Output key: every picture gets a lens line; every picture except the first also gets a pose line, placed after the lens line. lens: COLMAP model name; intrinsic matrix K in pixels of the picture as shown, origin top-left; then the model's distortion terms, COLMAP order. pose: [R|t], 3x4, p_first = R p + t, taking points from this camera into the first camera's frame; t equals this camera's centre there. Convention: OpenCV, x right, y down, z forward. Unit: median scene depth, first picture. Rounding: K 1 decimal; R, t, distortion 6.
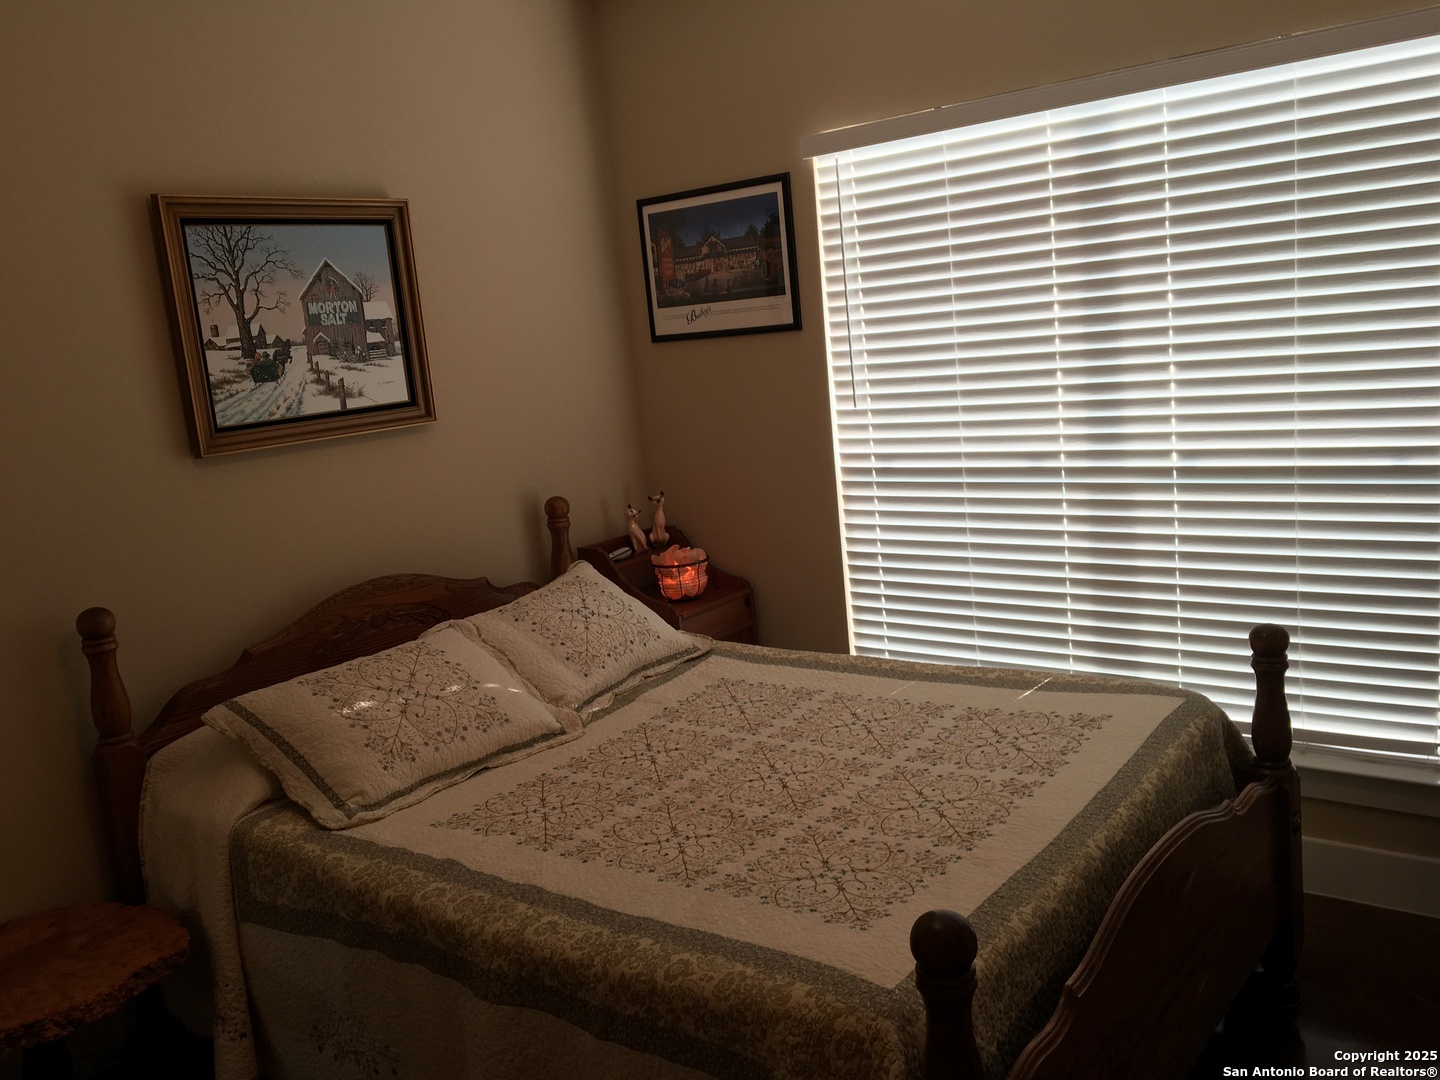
lens RADIAL K [[1224.6, 0, 720.0], [0, 1224.6, 540.0], [0, 0, 1]] dist [0.052423, -0.005108]
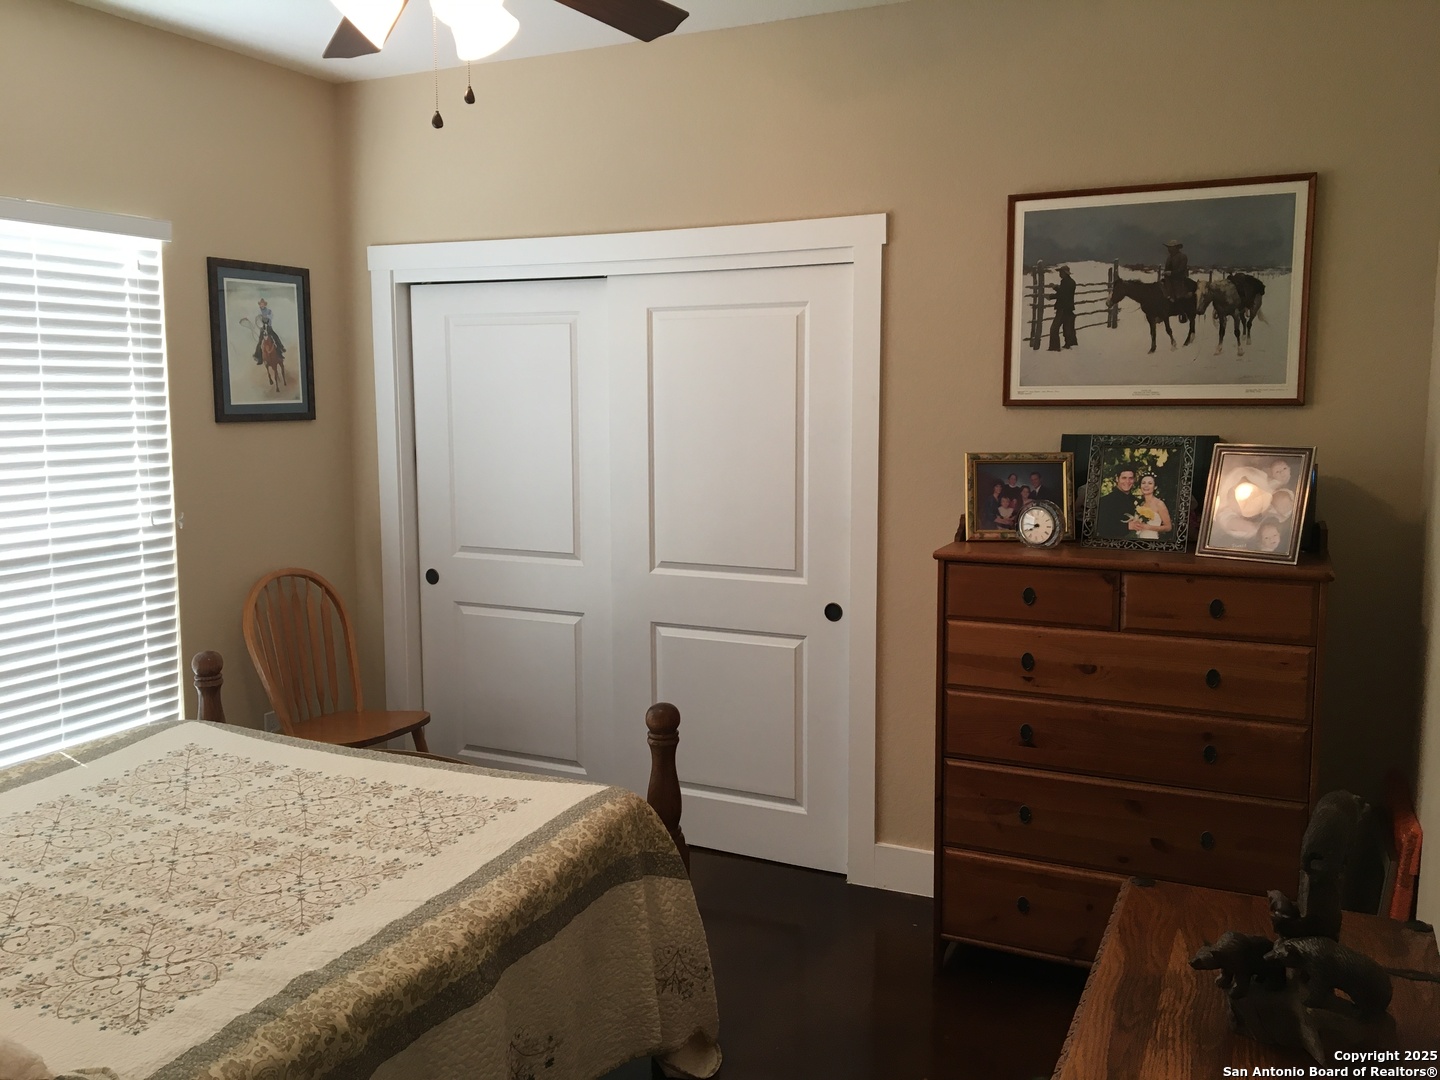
lens RADIAL K [[1224.6, 0, 720.0], [0, 1224.6, 540.0], [0, 0, 1]] dist [0.052423, -0.005108]
pose [[-0.228009, -0.025290, 0.973331, -1.102766], [0.195501, 0.978115, 0.071212, -0.041520], [-0.953830, 0.206524, -0.218074, 0.835582]]
